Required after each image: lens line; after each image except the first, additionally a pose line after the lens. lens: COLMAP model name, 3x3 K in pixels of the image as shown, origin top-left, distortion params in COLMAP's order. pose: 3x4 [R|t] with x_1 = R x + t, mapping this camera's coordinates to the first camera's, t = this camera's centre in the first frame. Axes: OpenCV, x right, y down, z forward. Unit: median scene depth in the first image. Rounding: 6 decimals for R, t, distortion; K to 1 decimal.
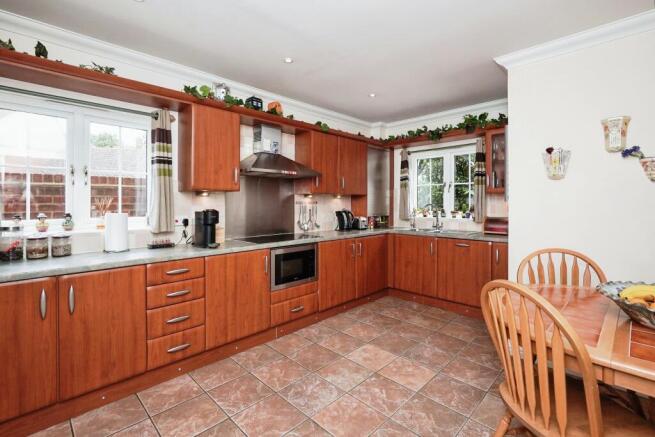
lens RADIAL K [[306.3, 0, 317.1], [0, 306.3, 205.9], [0, 0, 1]] dist [-0.009956, 0.000056]
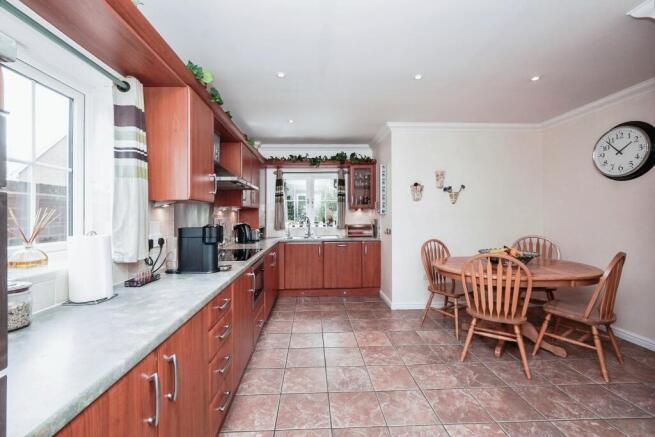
lens RADIAL K [[281.7, 0, 325.3], [0, 281.7, 219.7], [0, 0, 1]] dist [-0.021167, 0.003084]
pose [[0.664324, -0.018282, 0.747222, -0.689513], [0.015774, 0.999821, 0.010438, -0.004960], [-0.747279, 0.004852, 0.664493, 0.279798]]
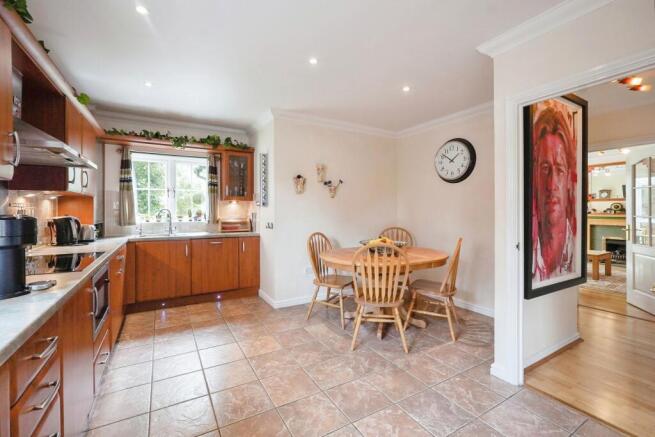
lens RADIAL K [[281.7, 0, 329.8], [0, 281.7, 217.9], [0, 0, 1]] dist [-0.021167, 0.003084]
pose [[0.228887, -0.025383, 0.973122, -0.637978], [0.008255, 0.999675, 0.024134, 0.009481], [-0.973418, 0.002509, 0.229022, 0.416207]]
